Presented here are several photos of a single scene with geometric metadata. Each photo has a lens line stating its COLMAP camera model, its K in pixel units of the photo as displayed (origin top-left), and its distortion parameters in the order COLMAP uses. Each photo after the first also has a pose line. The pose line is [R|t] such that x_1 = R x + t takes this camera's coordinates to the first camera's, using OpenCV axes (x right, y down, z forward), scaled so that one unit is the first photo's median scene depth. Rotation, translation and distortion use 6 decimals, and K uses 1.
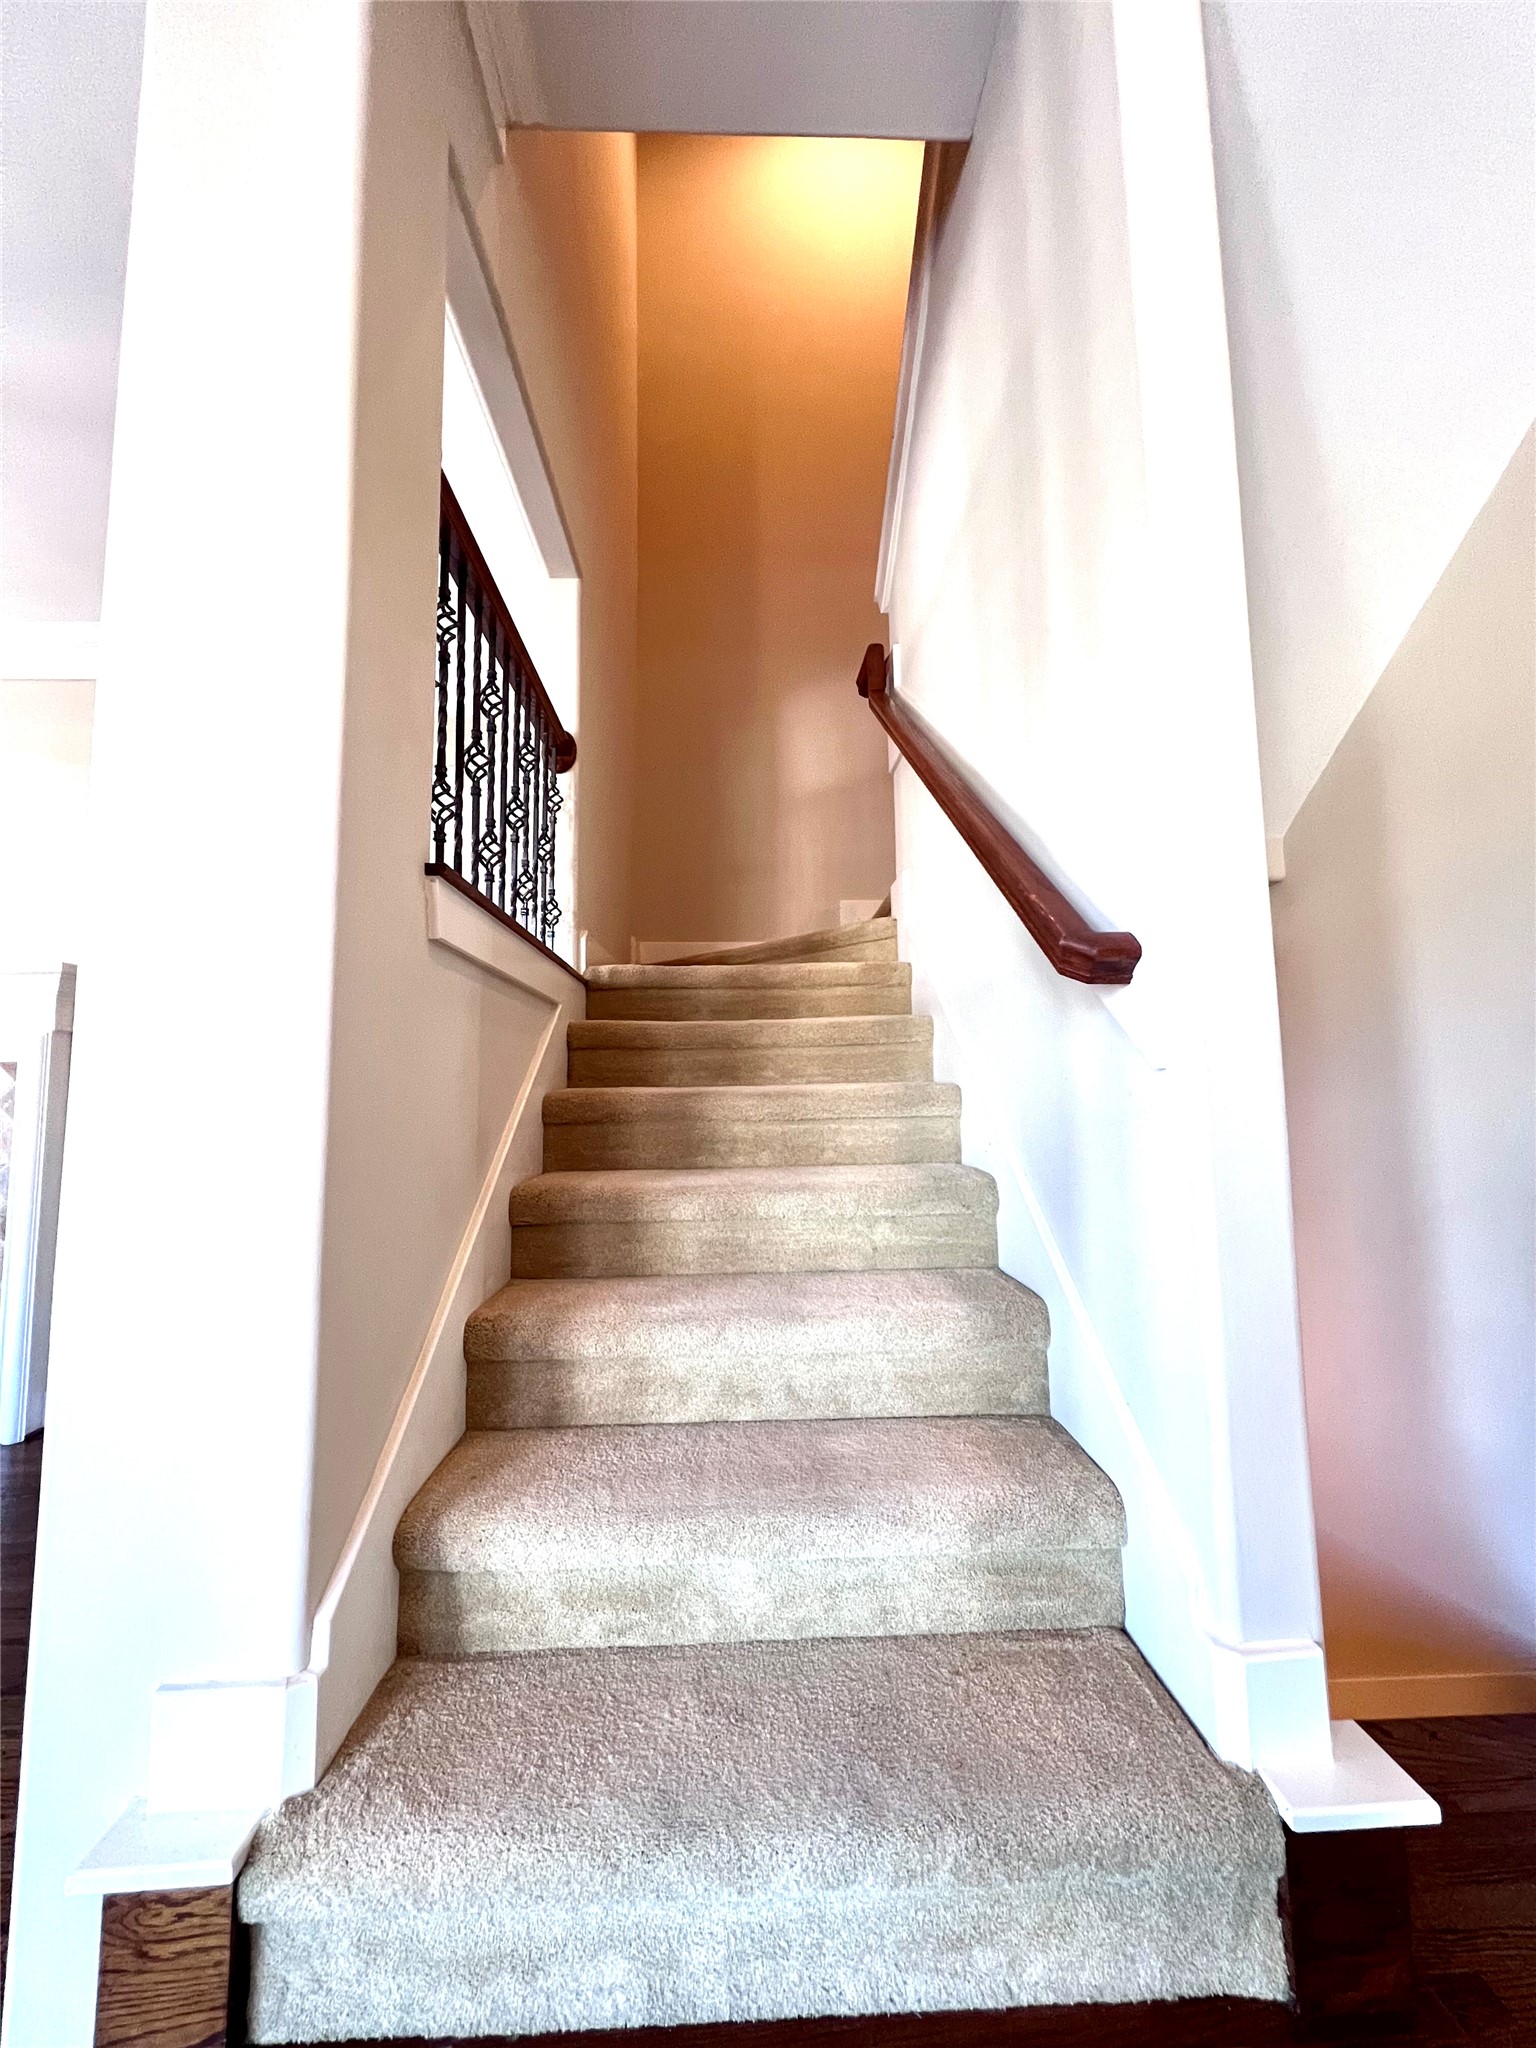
lens RADIAL K [[819.0, 0, 771.0], [0, 819.0, 1022.2], [0, 0, 1]] dist [-0.002101, 0.000023]
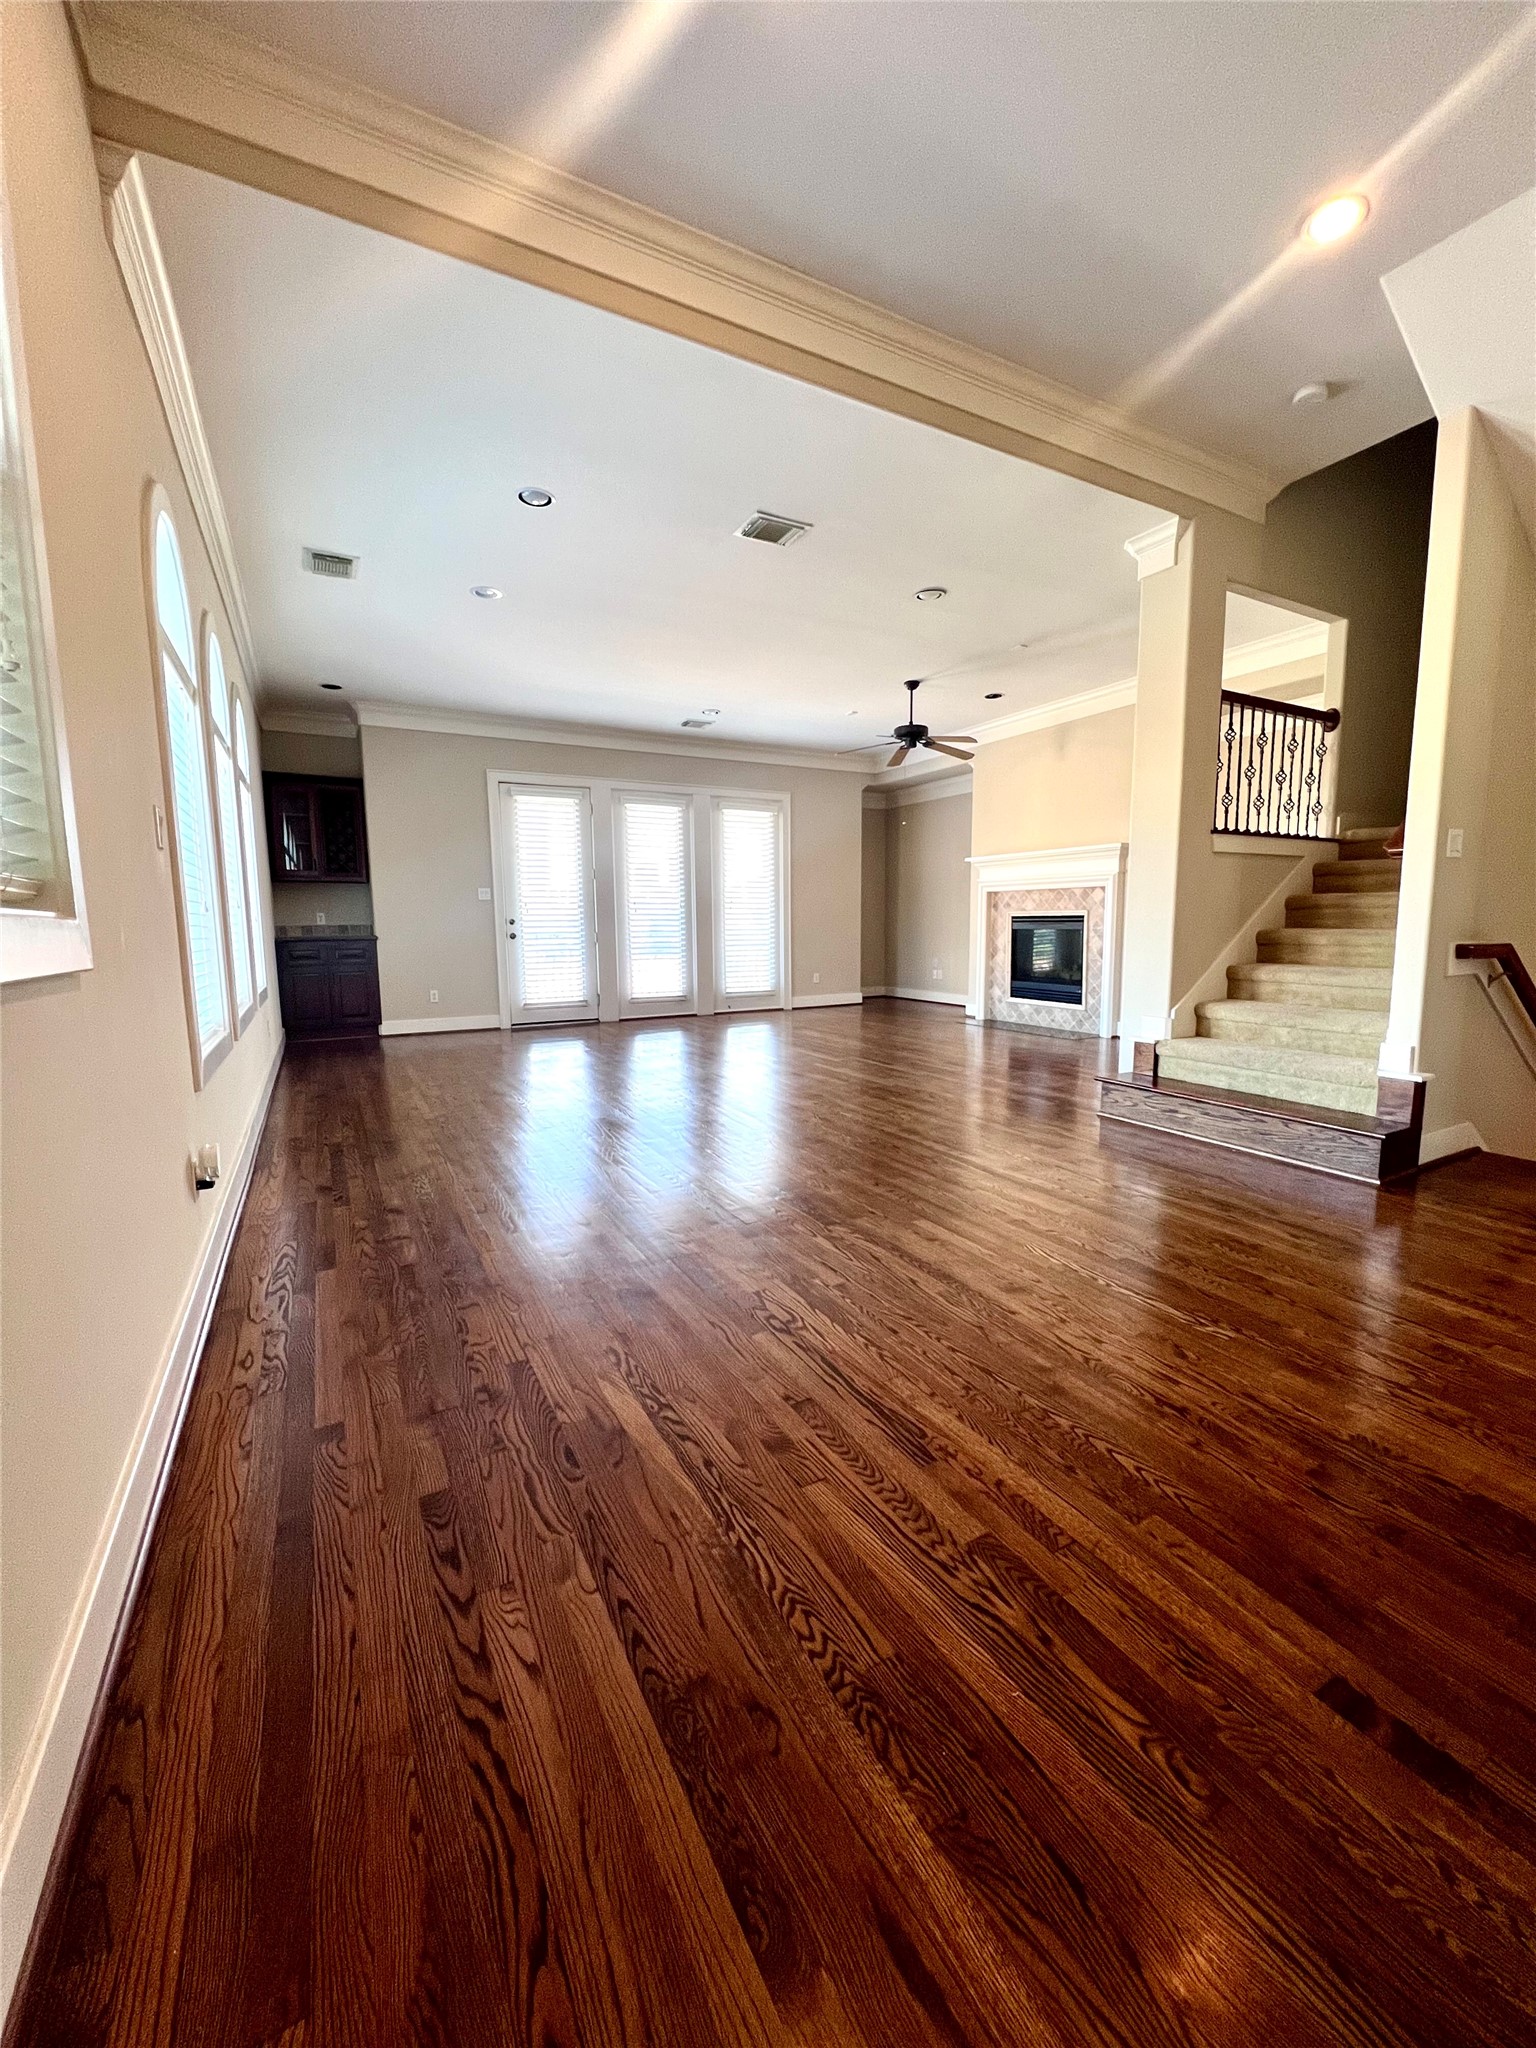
lens RADIAL K [[819.0, 0, 772.3], [0, 819.0, 1023.2], [0, 0, 1]] dist [-0.002101, 0.000023]
pose [[0.446030, 0.117490, -0.887273, 1.464632], [0.090247, 0.980390, 0.175187, -0.128471], [0.890457, -0.158212, 0.426680, -1.725081]]
